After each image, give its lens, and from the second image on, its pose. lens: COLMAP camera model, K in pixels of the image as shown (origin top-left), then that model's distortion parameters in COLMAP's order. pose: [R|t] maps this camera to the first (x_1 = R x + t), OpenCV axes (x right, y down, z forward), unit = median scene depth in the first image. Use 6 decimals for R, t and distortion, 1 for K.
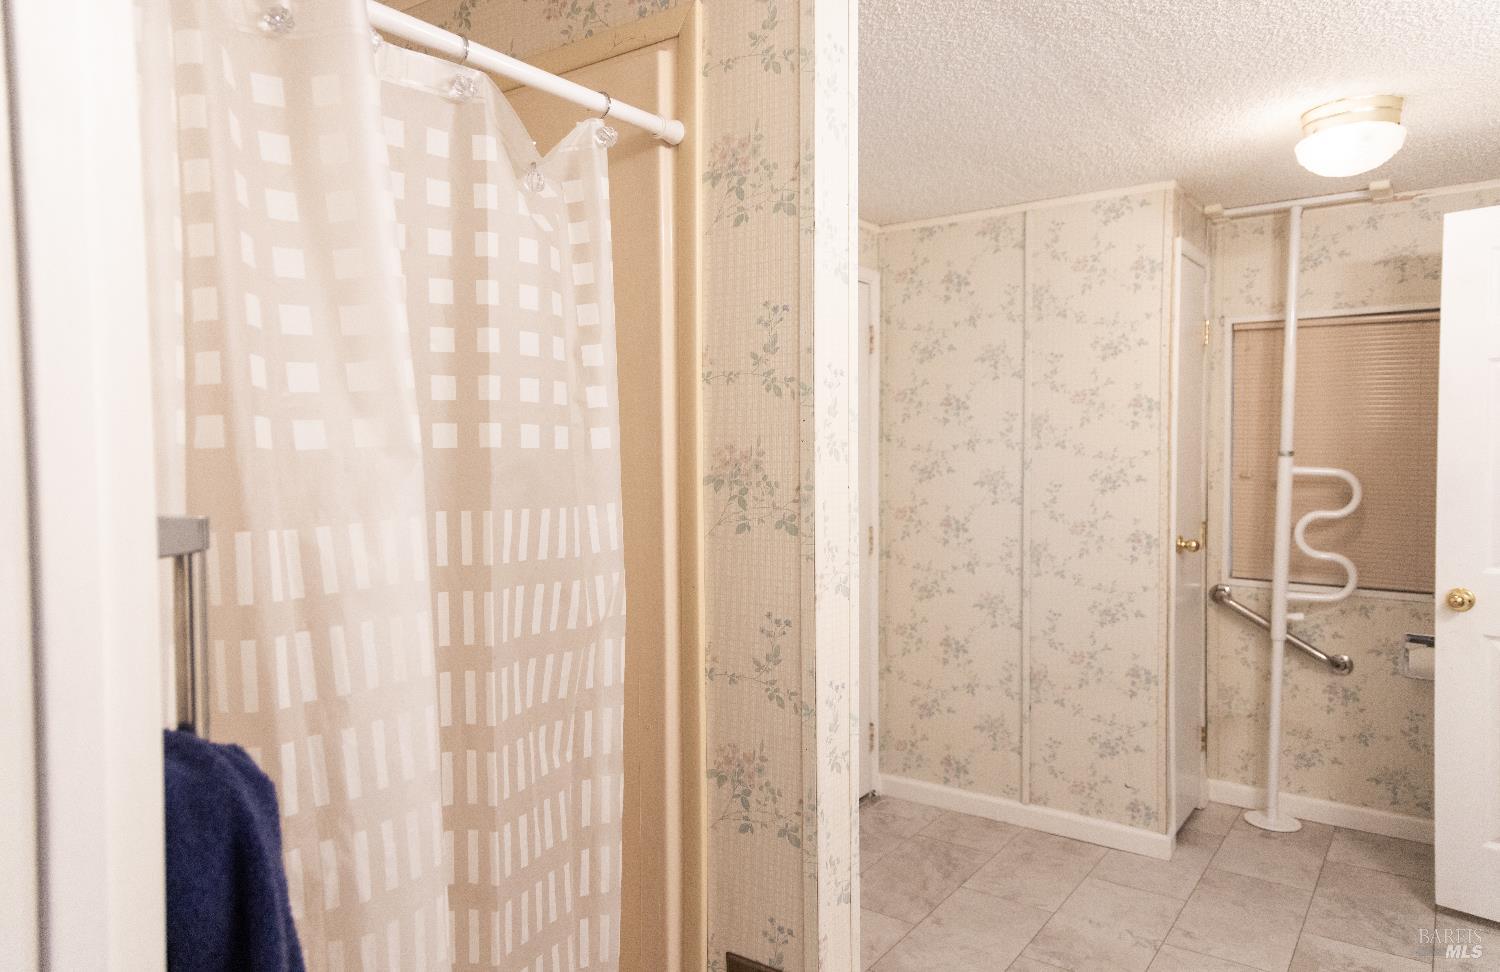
lens RADIAL K [[993.1, 0, 741.4], [0, 993.1, 480.4], [0, 0, 1]] dist [0.035667, 0.006665]
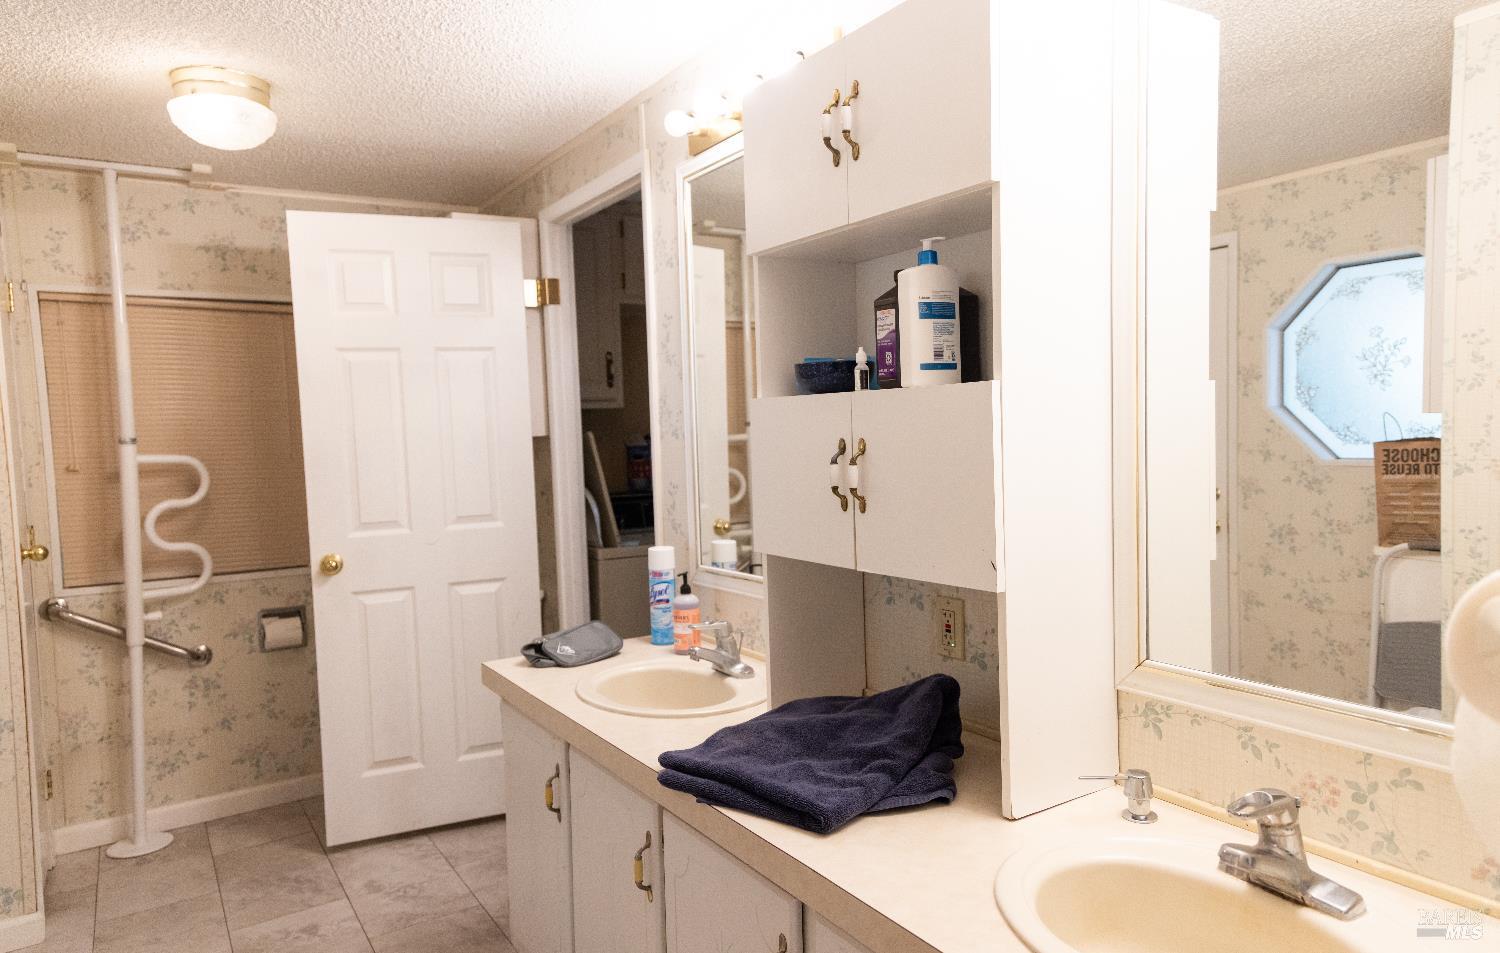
lens RADIAL K [[994.4, 0, 760.3], [0, 994.4, 481.7], [0, 0, 1]] dist [0.047721, 0.007168]
pose [[0.360152, -0.058913, 0.931032, -0.112000], [0.067433, 0.997037, 0.037005, 0.014732], [-0.930453, 0.049455, 0.363057, 0.131142]]
